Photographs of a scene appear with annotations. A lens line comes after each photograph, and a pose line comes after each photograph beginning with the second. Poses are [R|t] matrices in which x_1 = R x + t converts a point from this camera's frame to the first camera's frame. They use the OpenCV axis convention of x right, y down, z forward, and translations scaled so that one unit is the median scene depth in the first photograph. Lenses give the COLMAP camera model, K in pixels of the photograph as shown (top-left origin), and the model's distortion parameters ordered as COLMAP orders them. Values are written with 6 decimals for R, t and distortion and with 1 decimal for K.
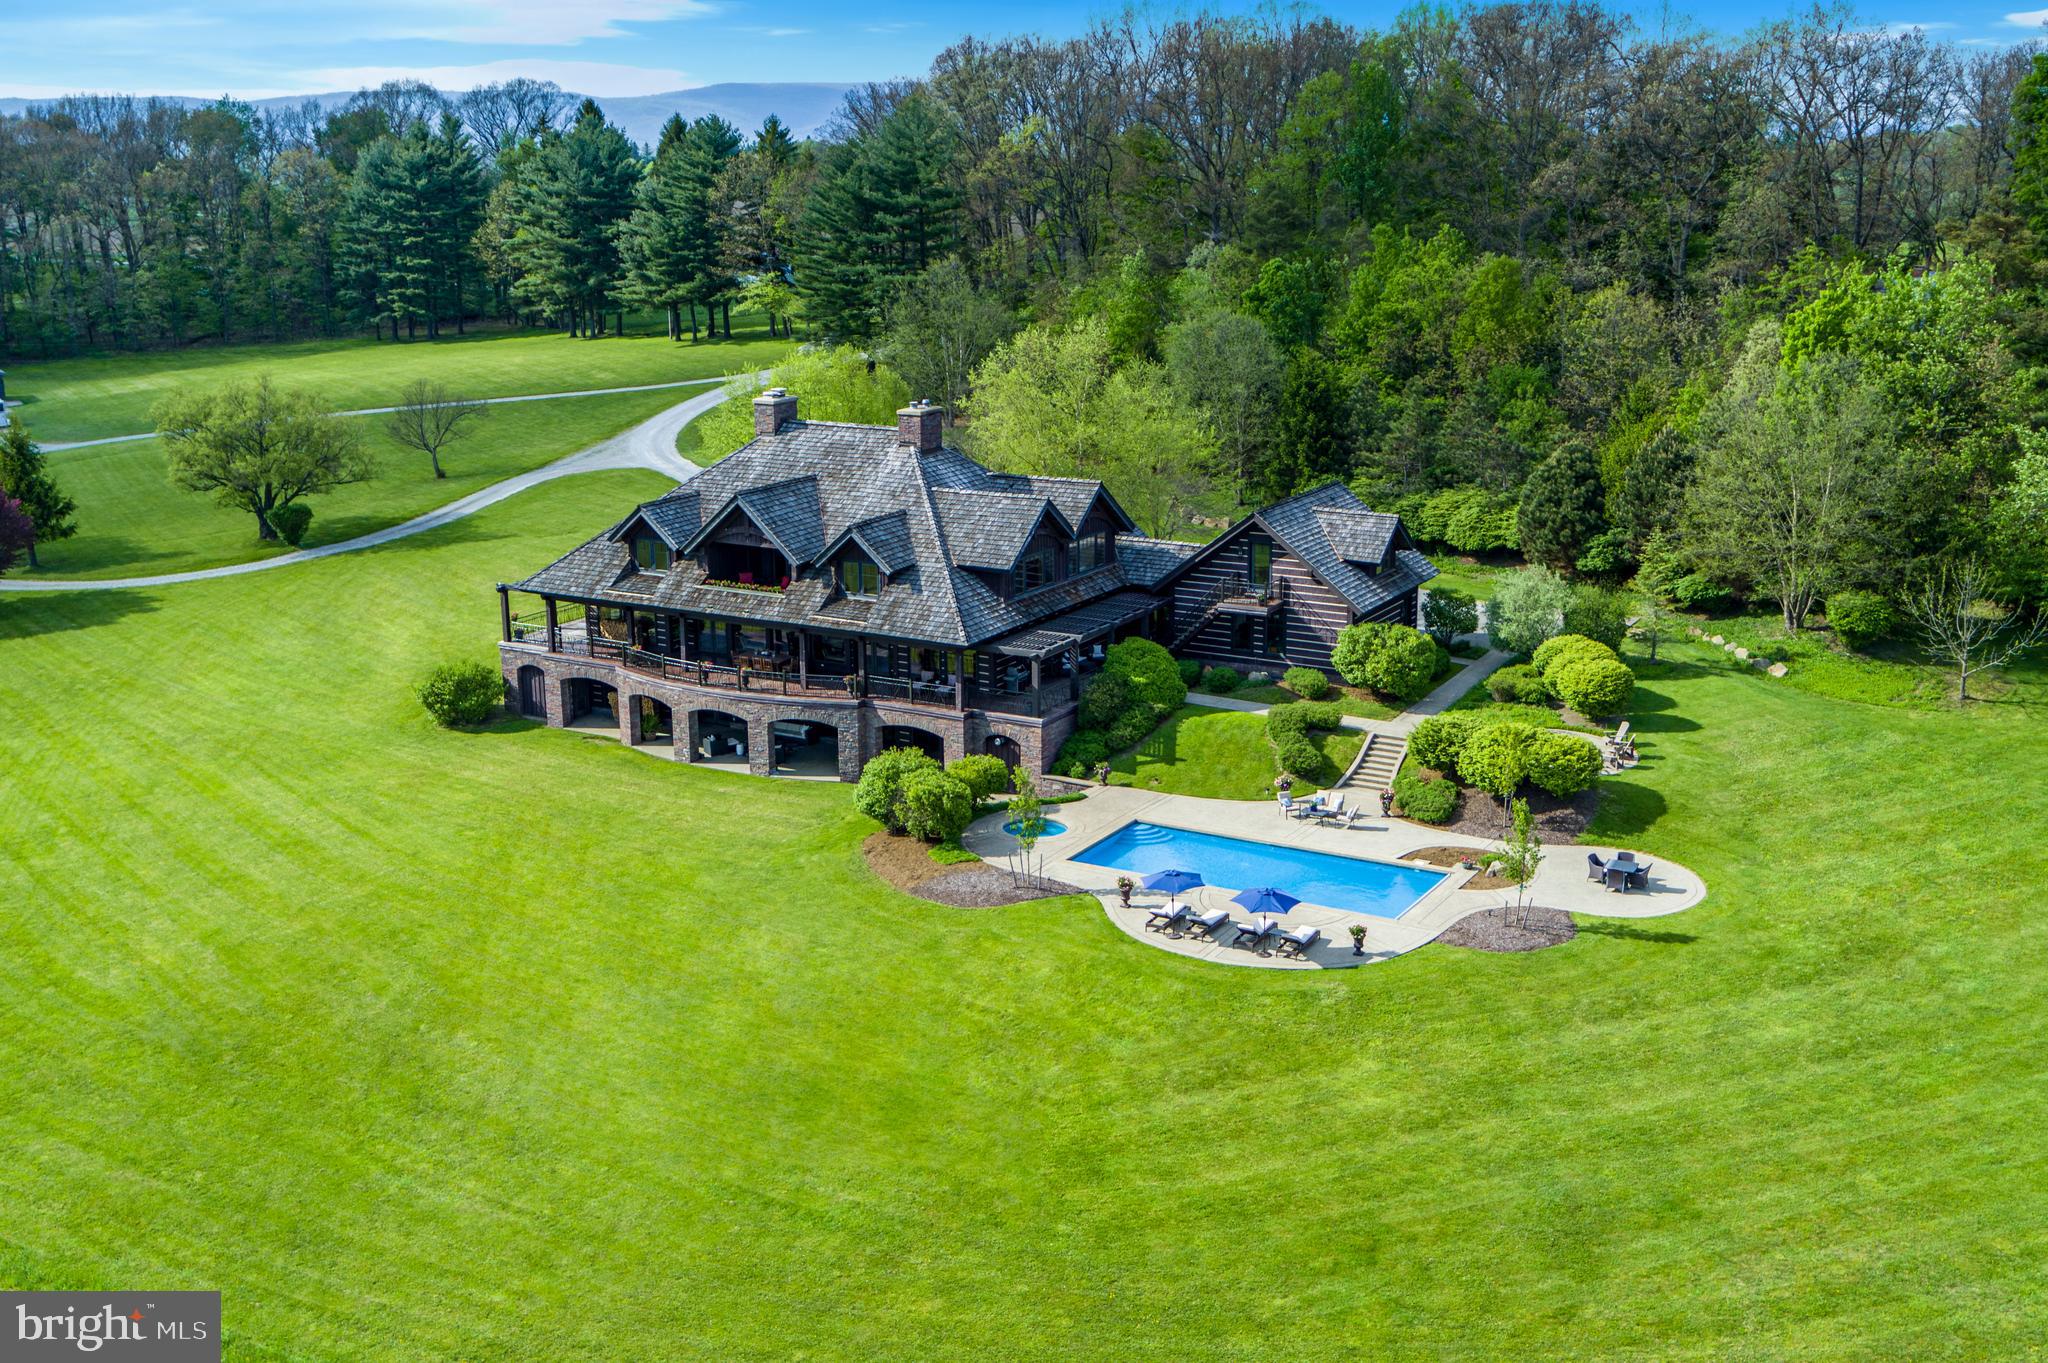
lens RADIAL K [[2118.3, 0, 1024.0], [0, 2118.3, 681.5], [0, 0, 1]] dist [0.005085, 0.004169]
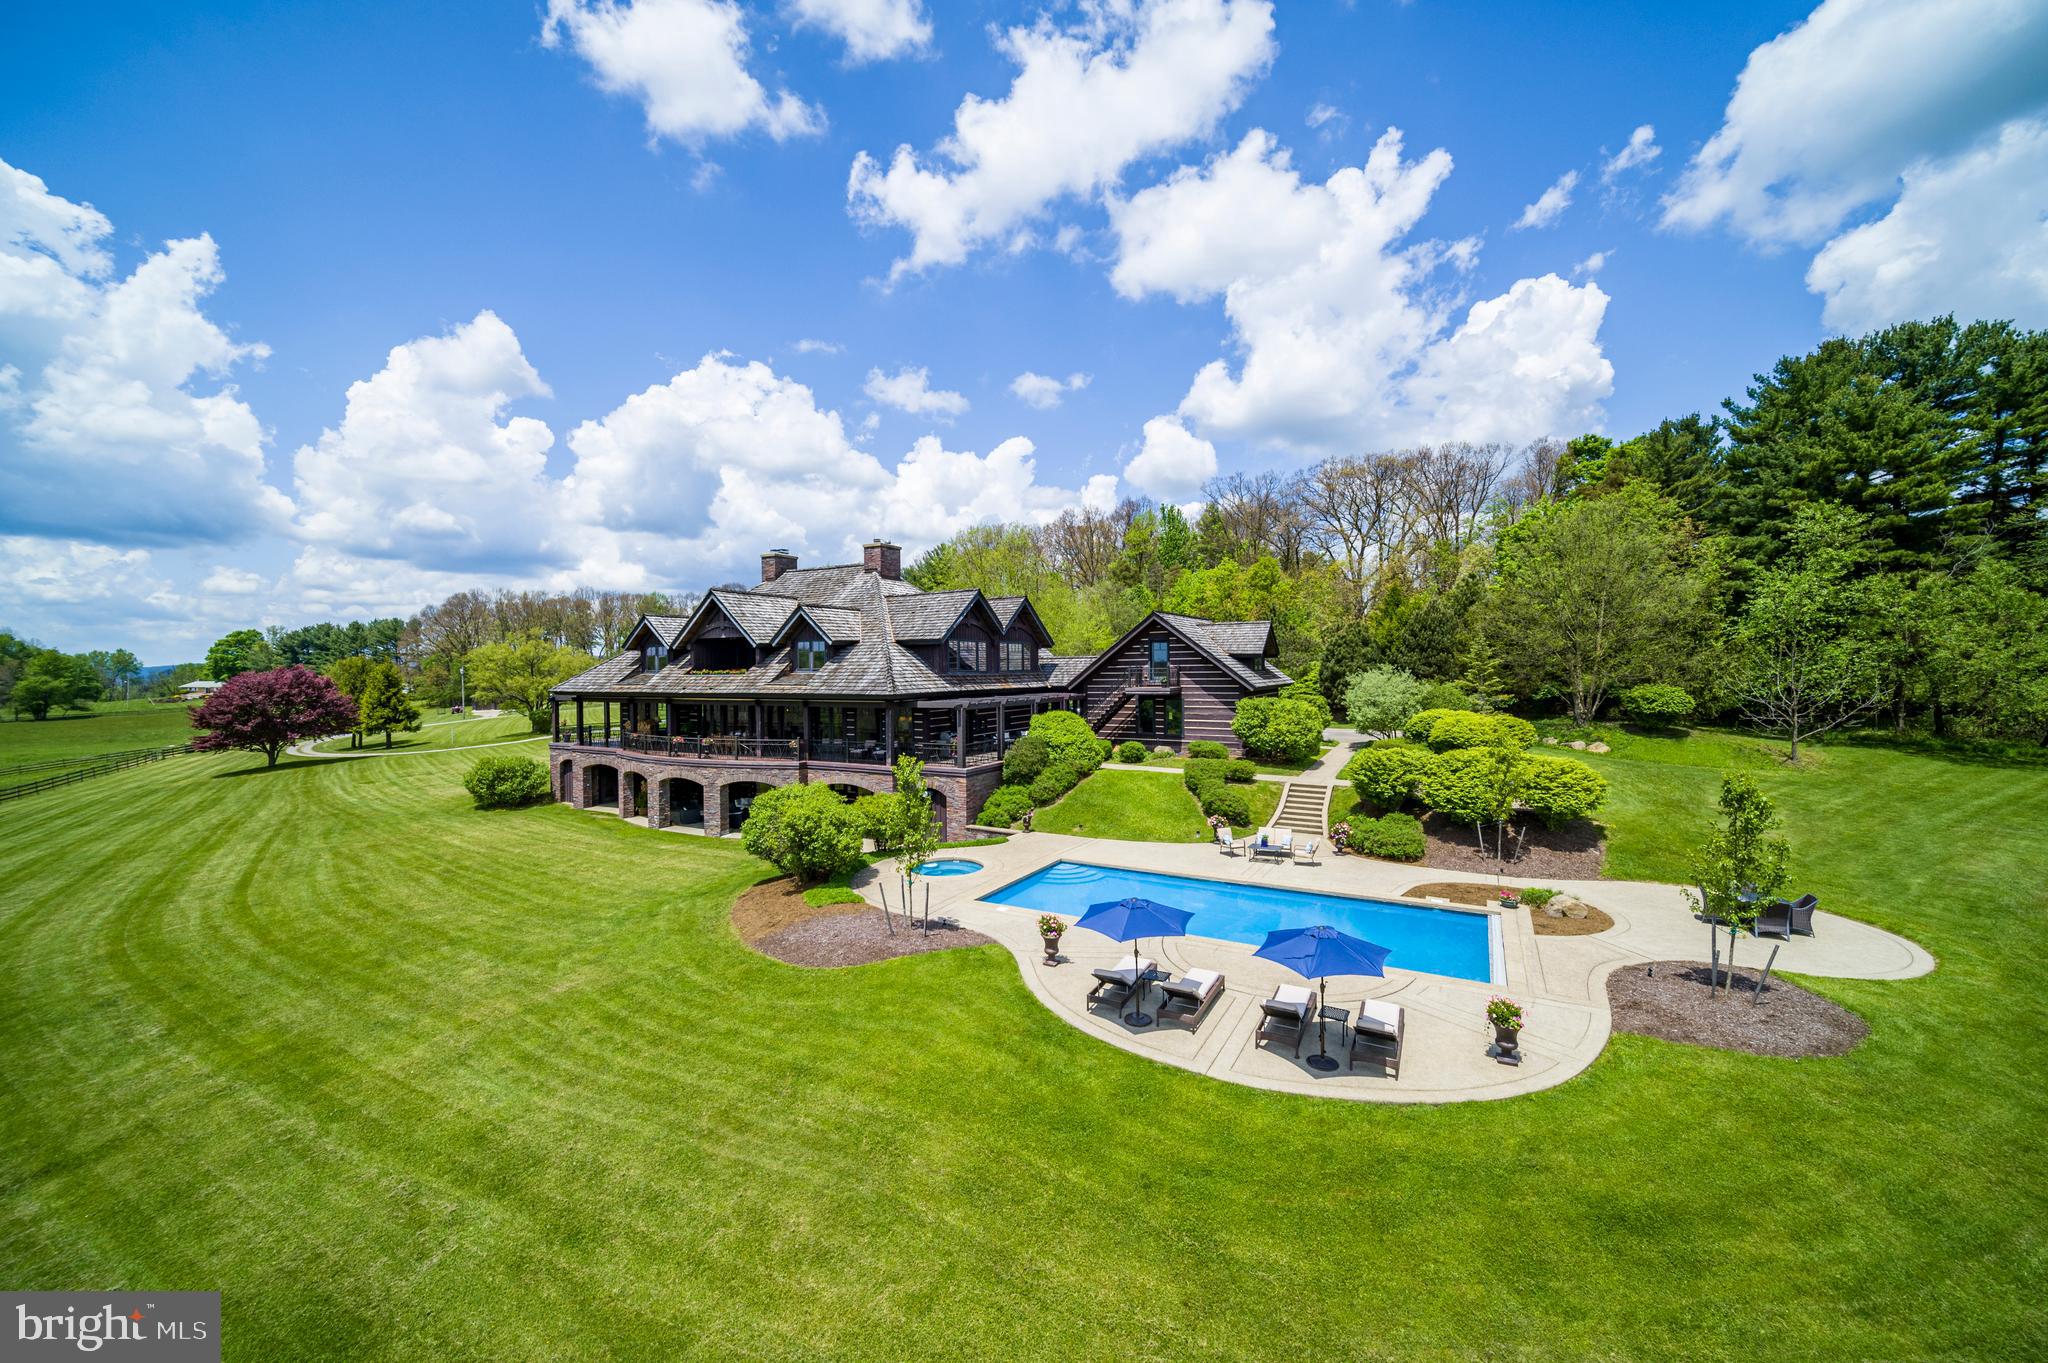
lens RADIAL K [[797.1, 0, 1019.3], [0, 797.1, 680.1], [0, 0, 1]] dist [0.000761, 0.005334]
pose [[0.999914, -0.000908, 0.013062, 0.028697], [0.003884, 0.973265, -0.229652, 0.063379], [-0.012504, 0.229683, 0.973185, 0.606109]]
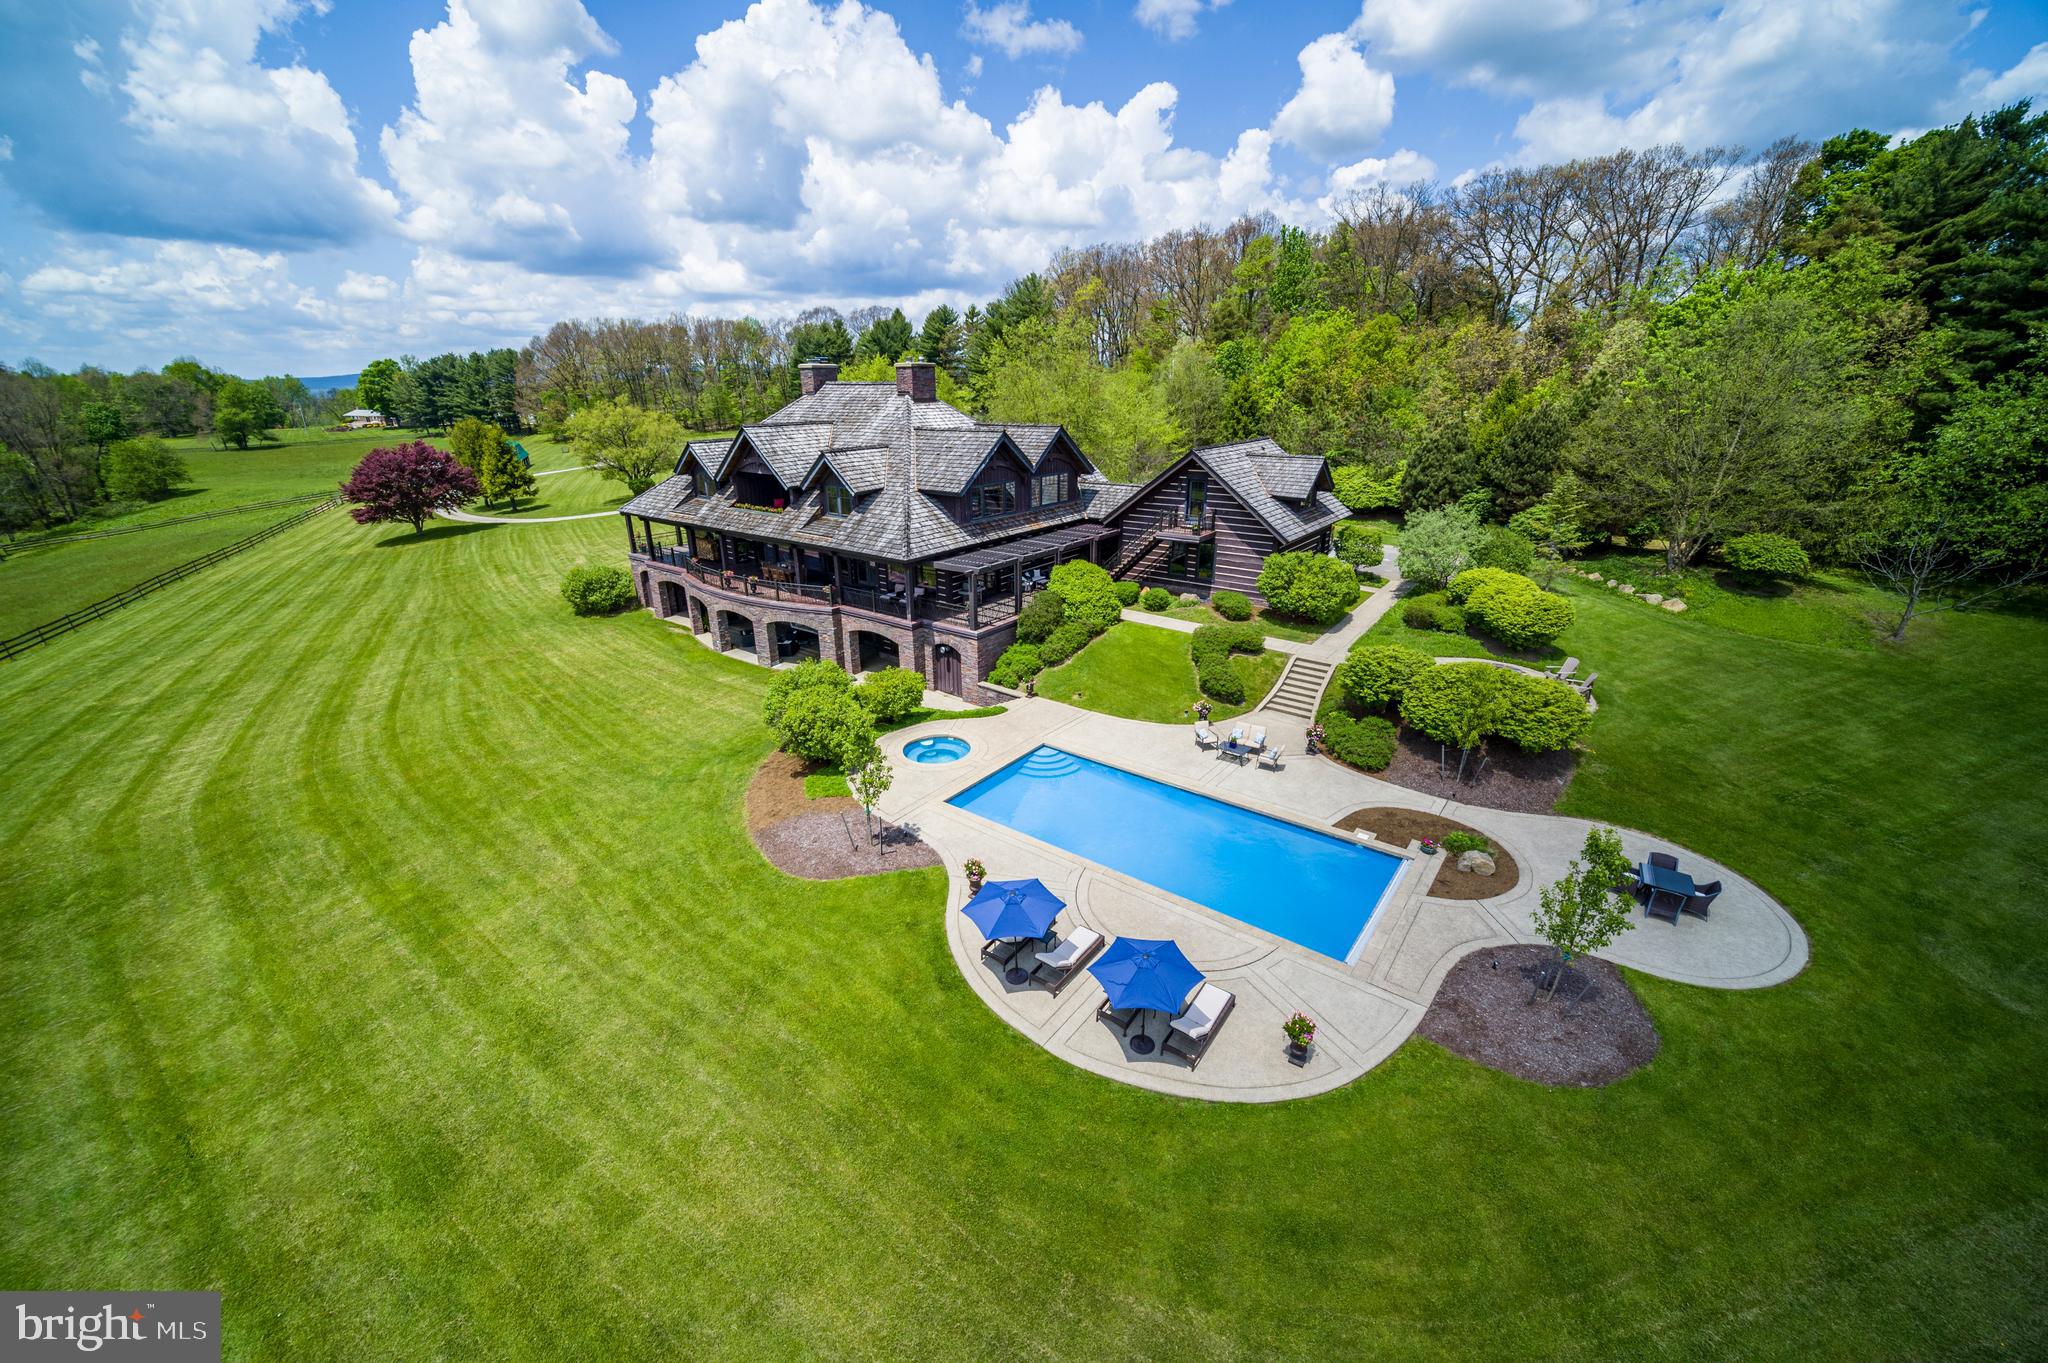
lens RADIAL K [[797.1, 0, 1019.3], [0, 797.1, 680.1], [0, 0, 1]] dist [0.000761, 0.005334]
pose [[0.992050, 0.043840, -0.117958, 0.076840], [-0.030619, 0.993276, 0.111649, -0.003398], [0.122060, -0.107150, 0.986722, 0.591699]]
